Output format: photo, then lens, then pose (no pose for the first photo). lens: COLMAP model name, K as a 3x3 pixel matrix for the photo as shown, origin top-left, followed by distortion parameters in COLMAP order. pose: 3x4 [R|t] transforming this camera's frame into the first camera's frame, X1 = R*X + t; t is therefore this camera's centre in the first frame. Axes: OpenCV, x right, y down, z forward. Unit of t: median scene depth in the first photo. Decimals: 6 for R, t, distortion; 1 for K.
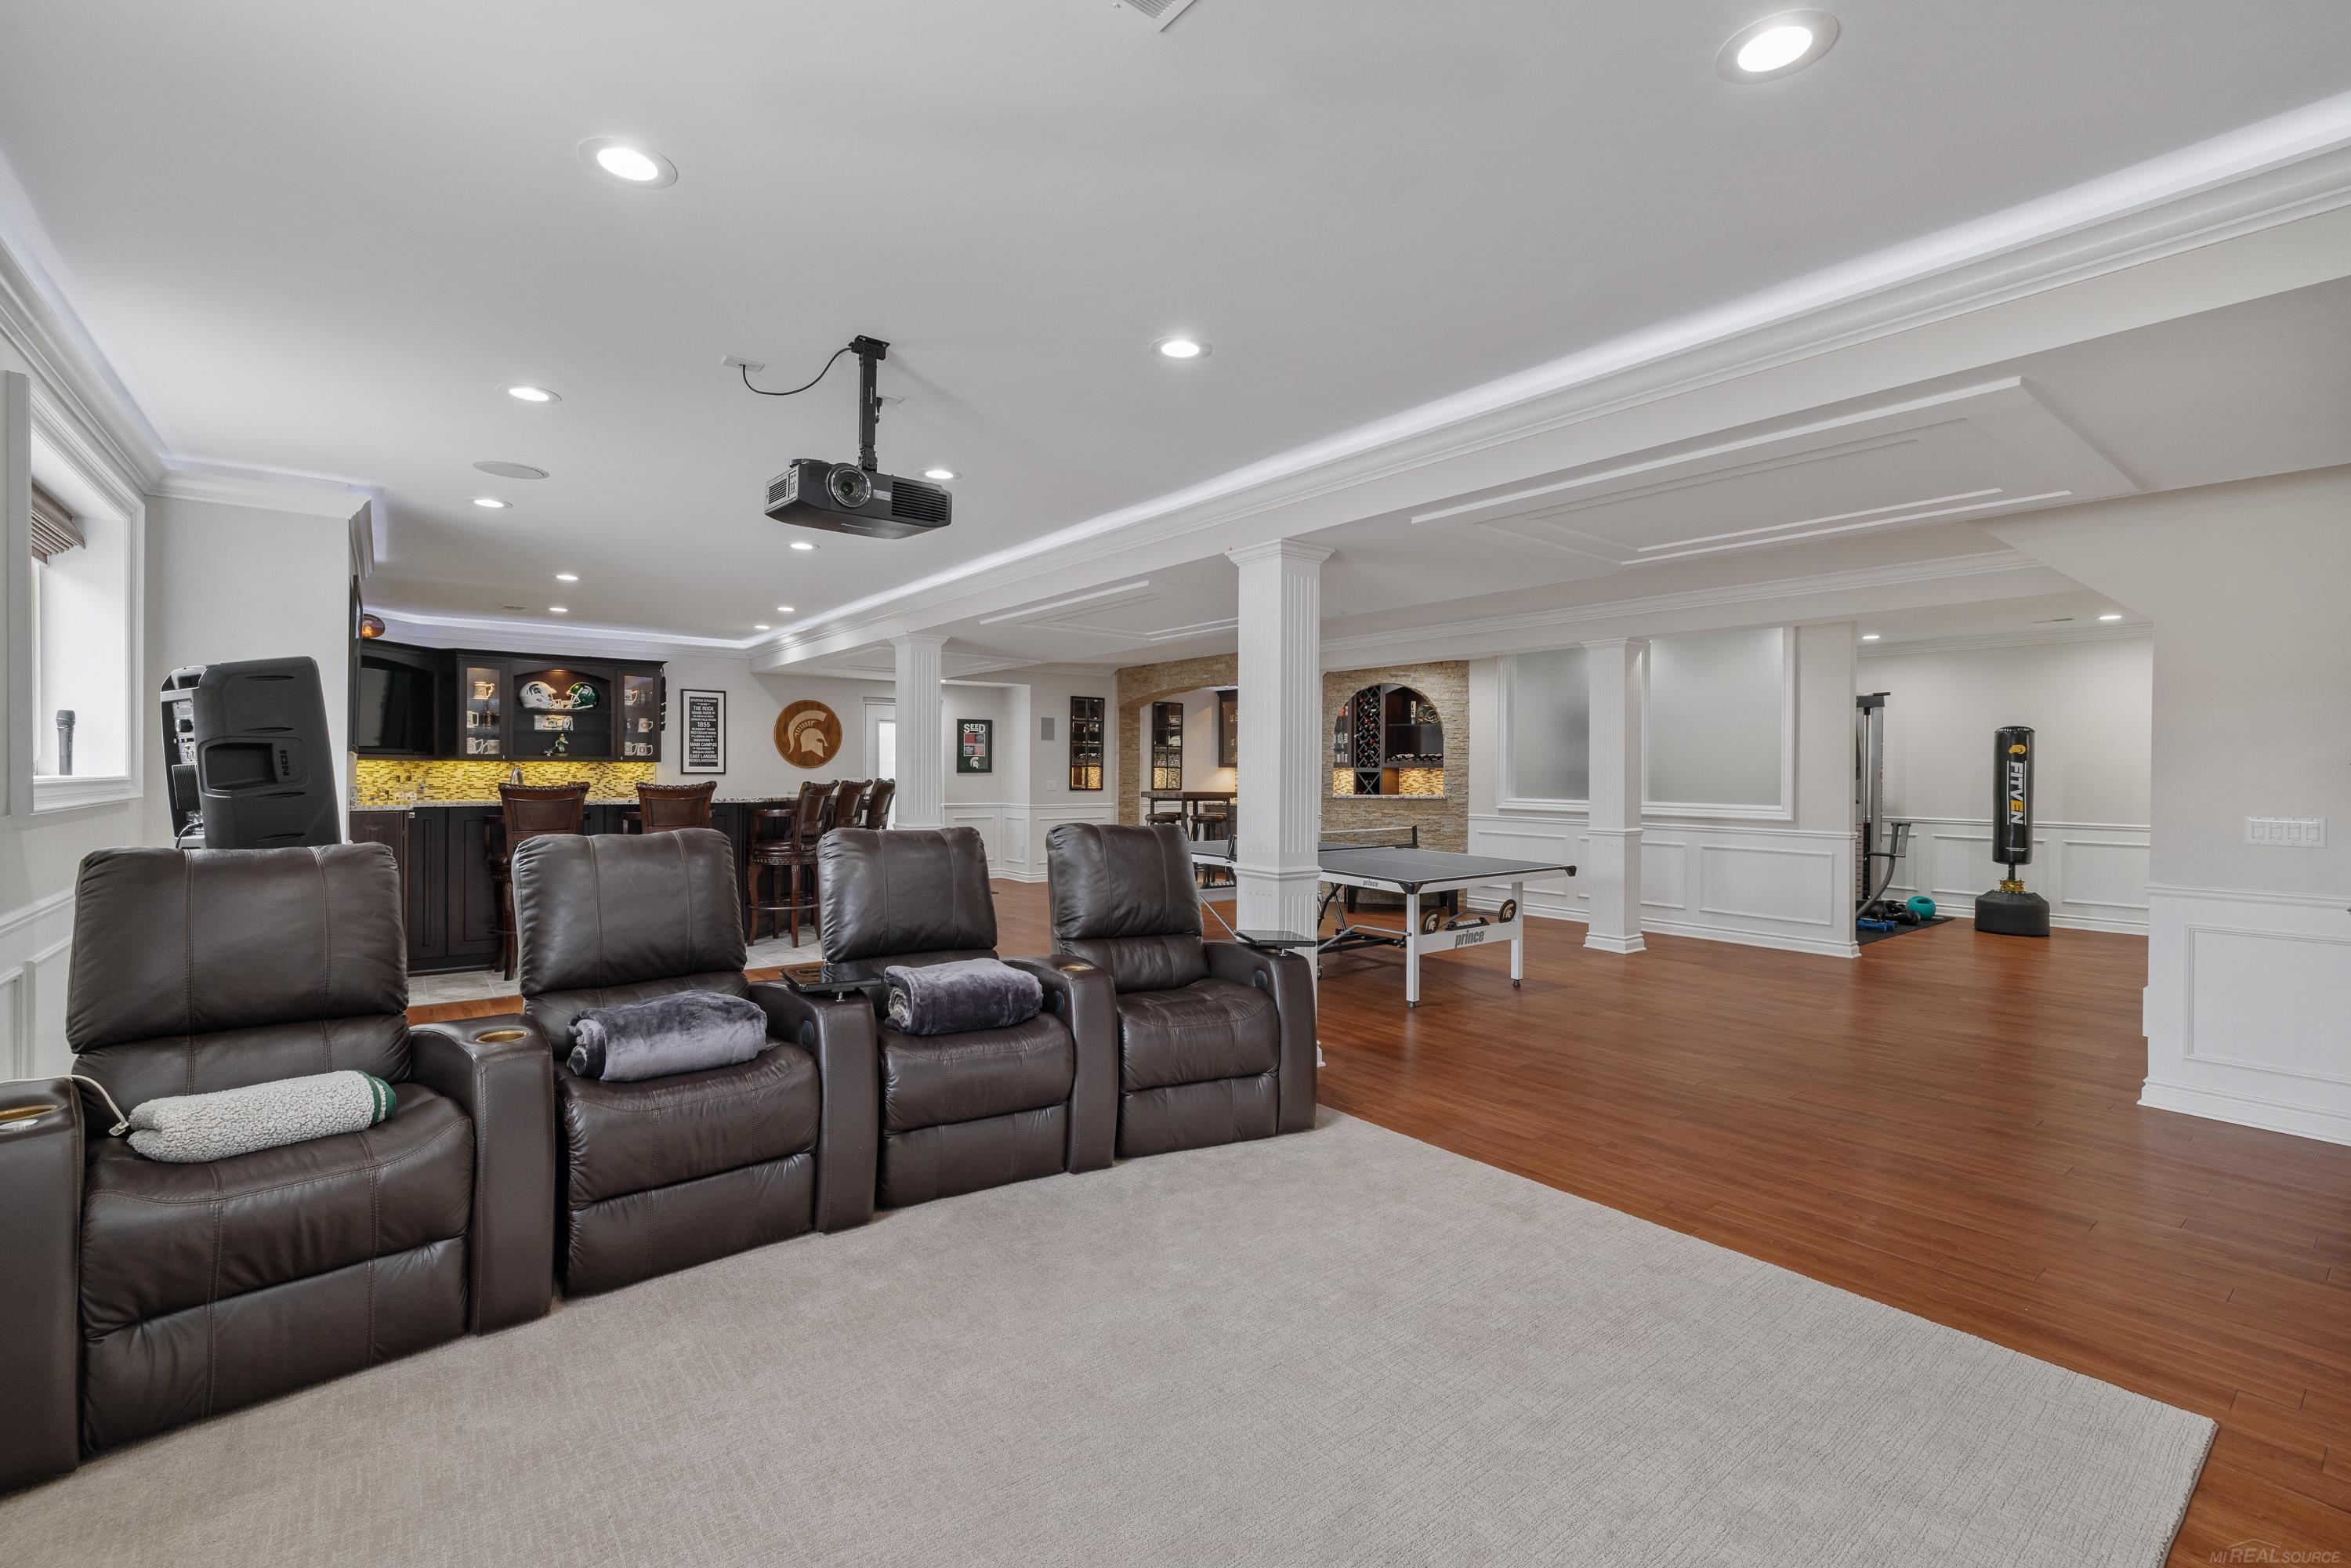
lens RADIAL K [[1019.2, 0, 1178.0], [0, 1019.2, 774.4], [0, 0, 1]] dist [0.001237, 0.000021]
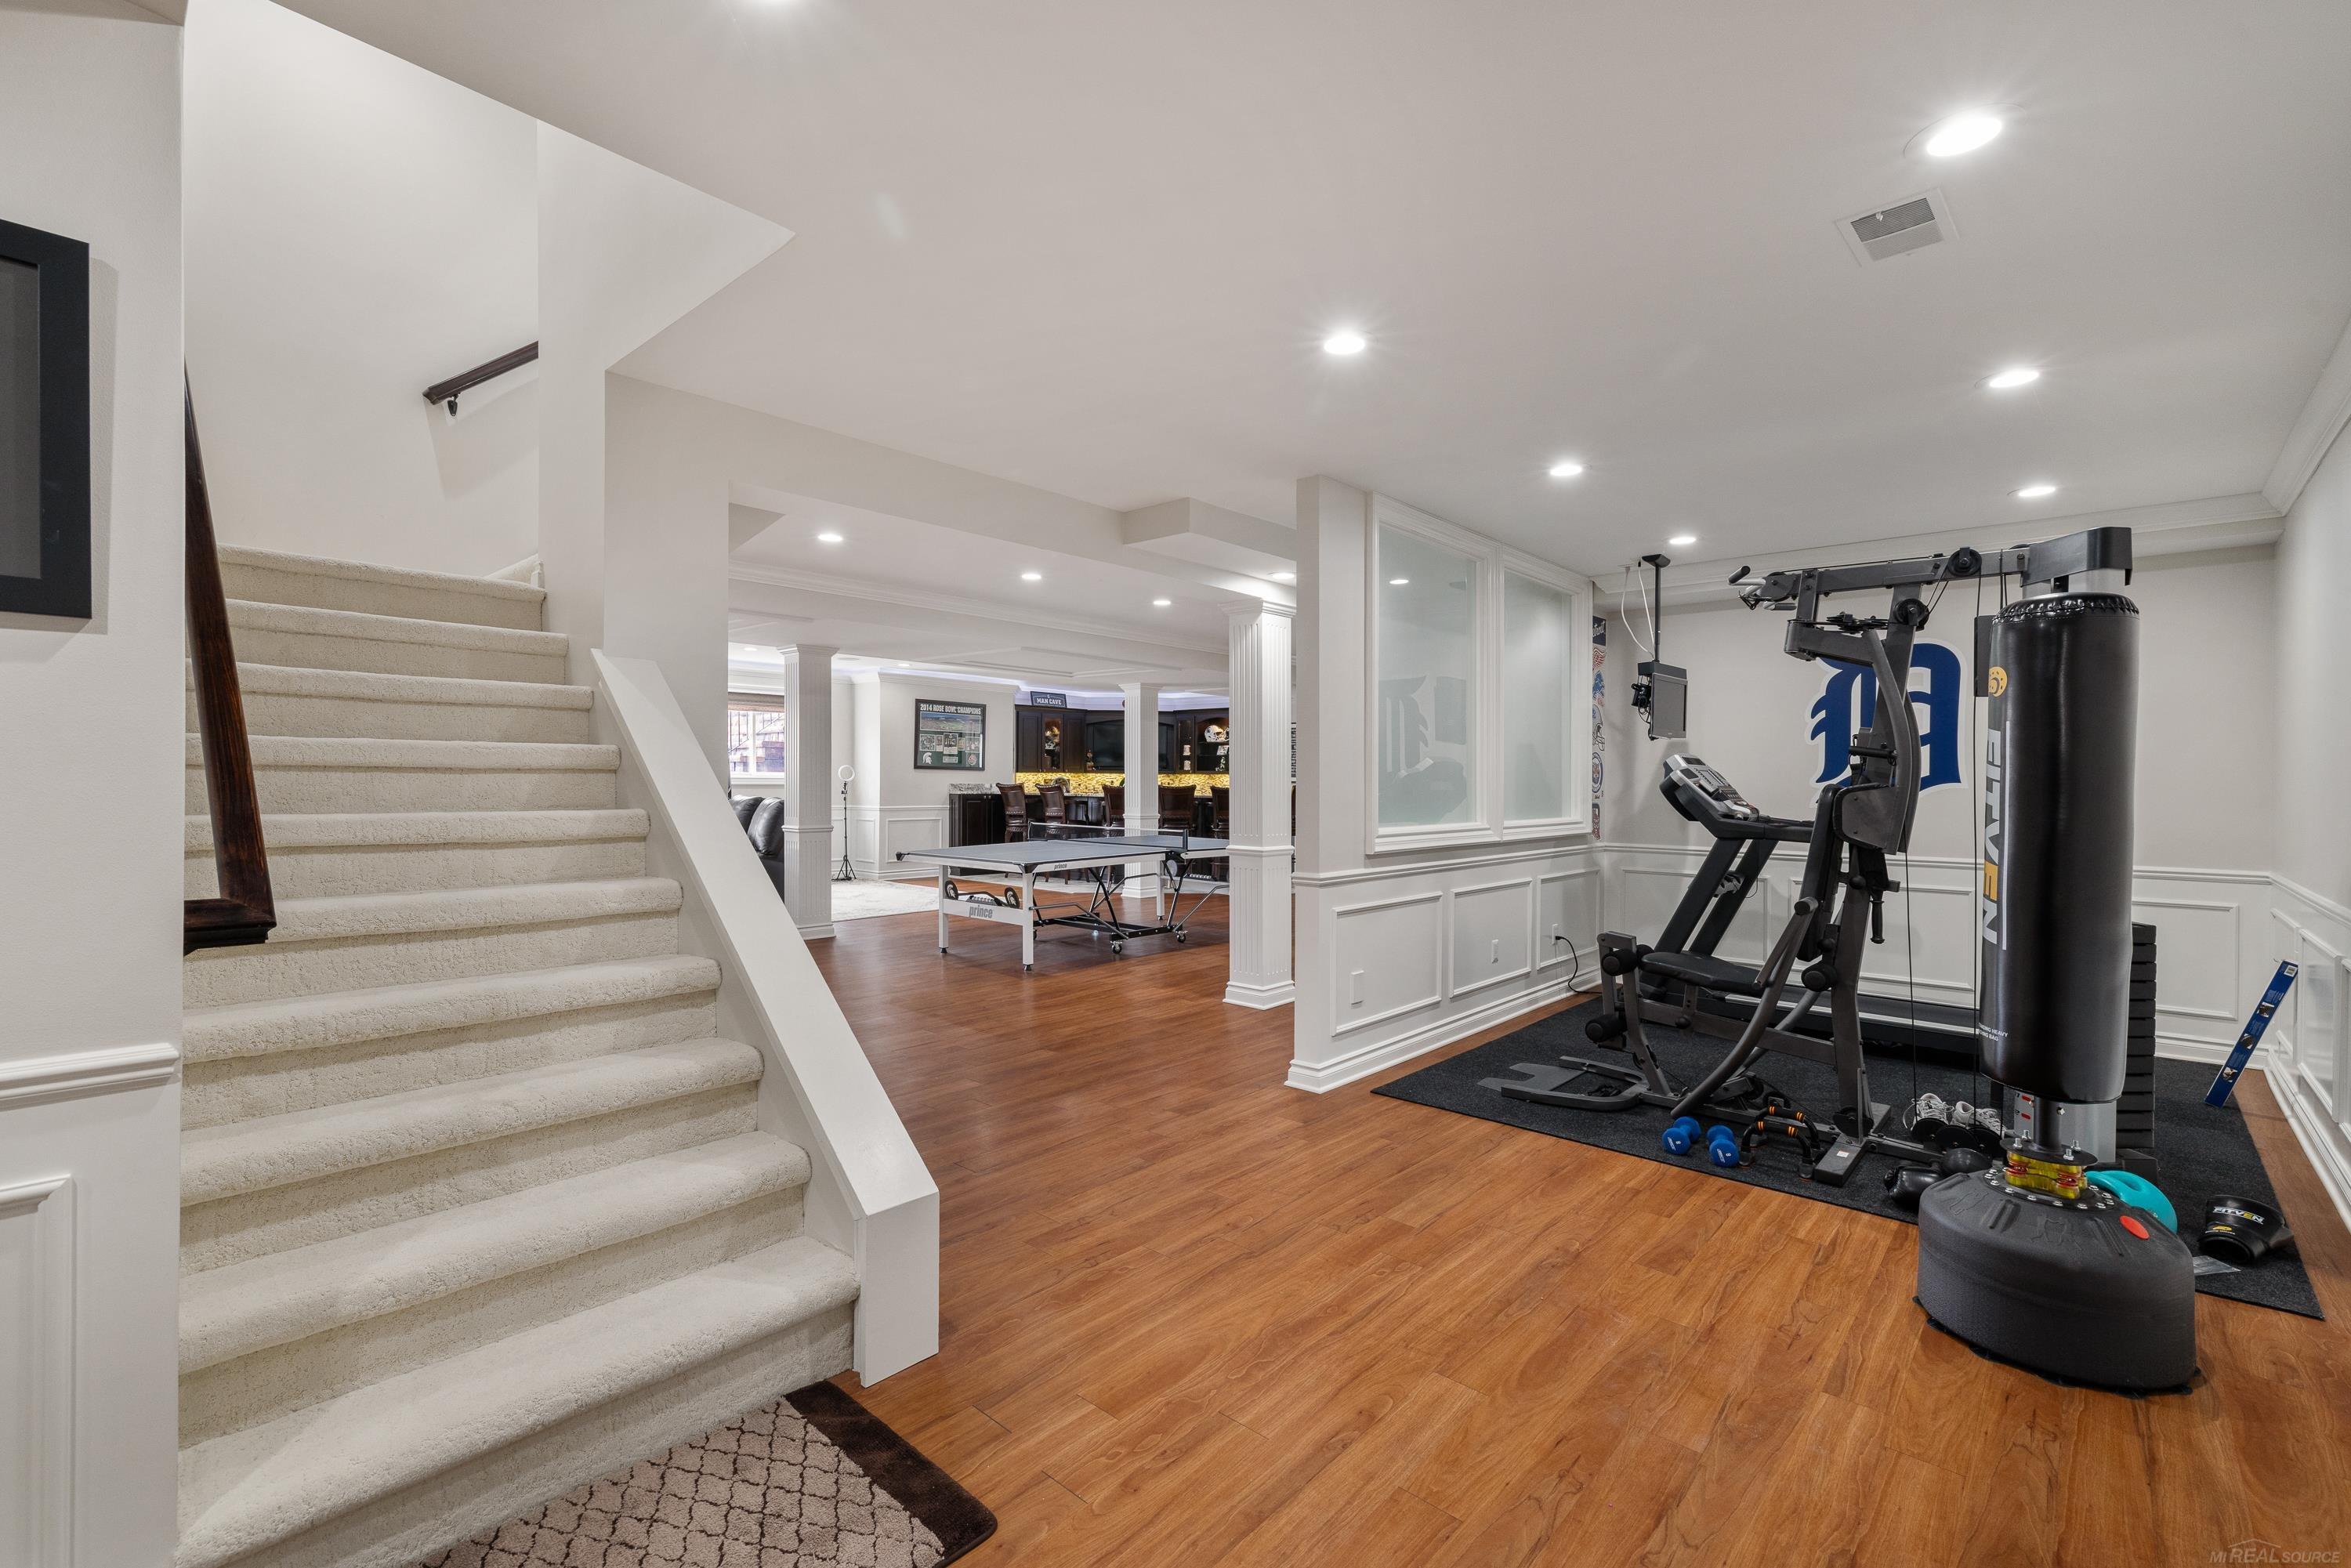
lens RADIAL K [[1019.2, 0, 1175.2], [0, 1019.2, 792.7], [0, 0, 1]] dist [0.001237, 0.000021]
pose [[0.159798, 0.008477, -0.987113, 0.839203], [-0.011548, 0.999911, 0.006718, 0.005782], [0.987082, 0.010326, 0.159882, 0.579714]]
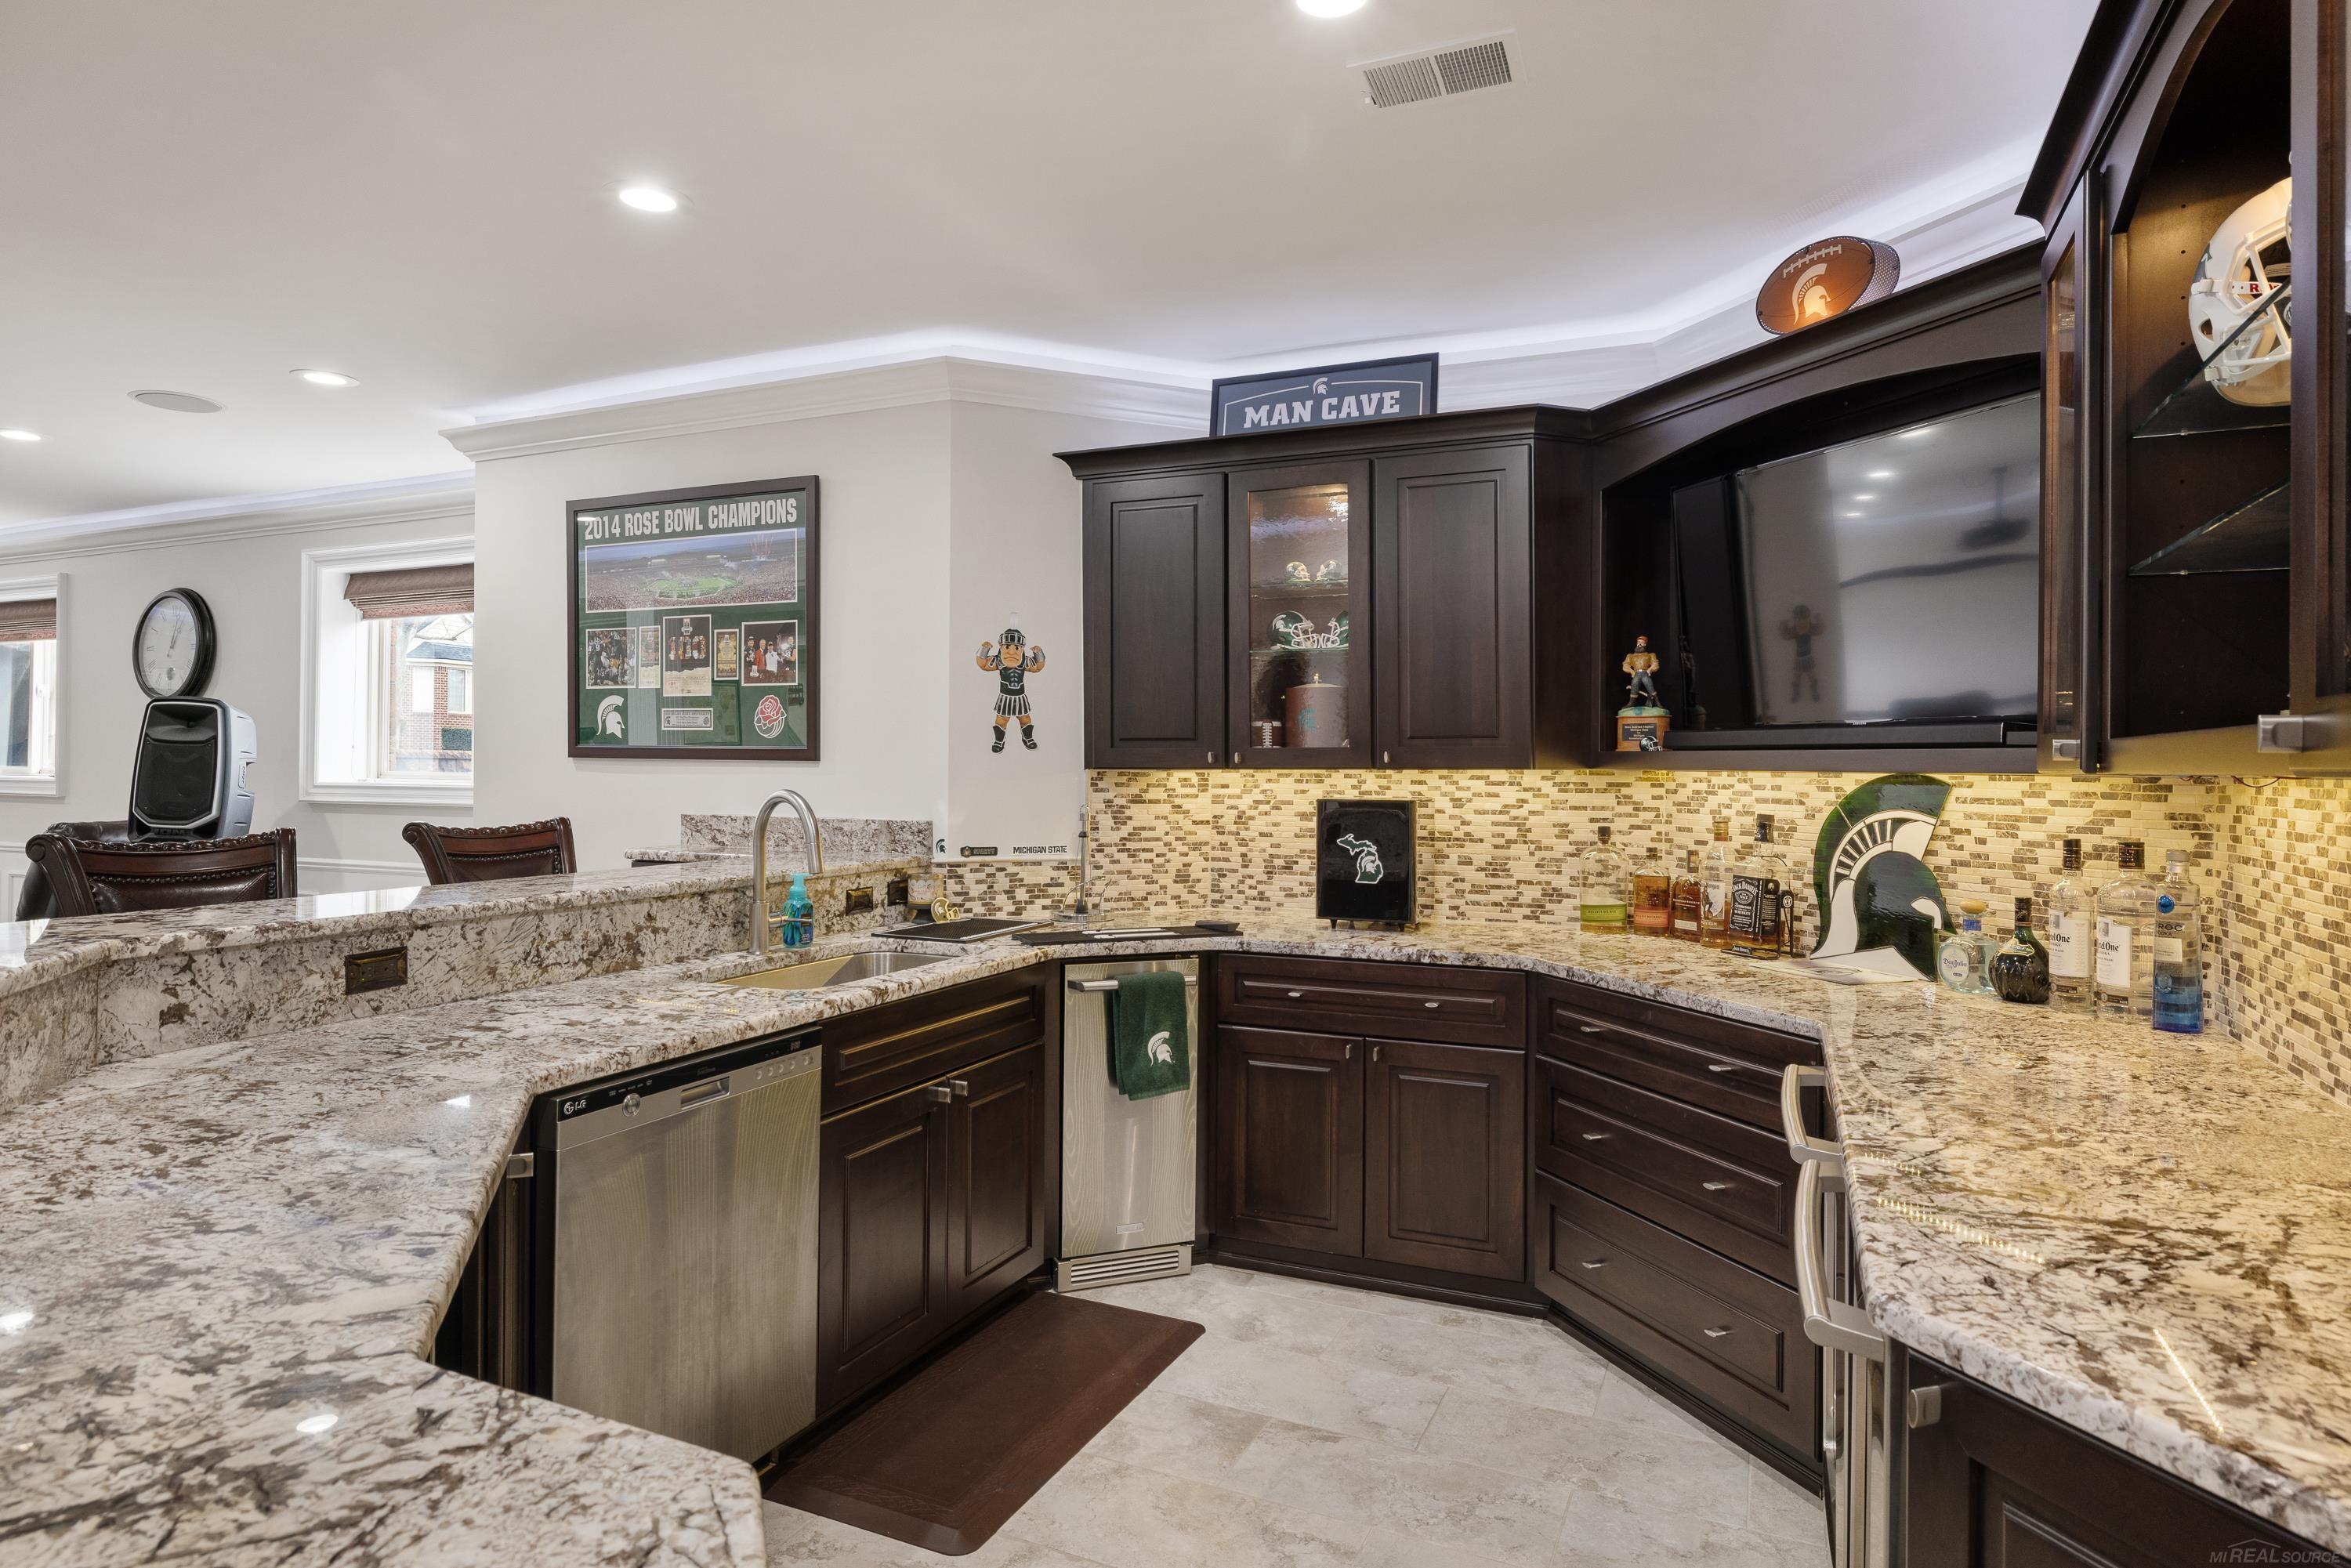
lens RADIAL K [[1307.8, 0, 1175.6], [0, 1307.8, 767.7], [0, 0, 1]] dist [0.001399, 0.002694]
pose [[-0.890526, -0.007587, -0.454870, -0.363981], [-0.011044, 0.999927, 0.004944, -0.011428], [0.454799, 0.009427, -0.890544, 0.929796]]
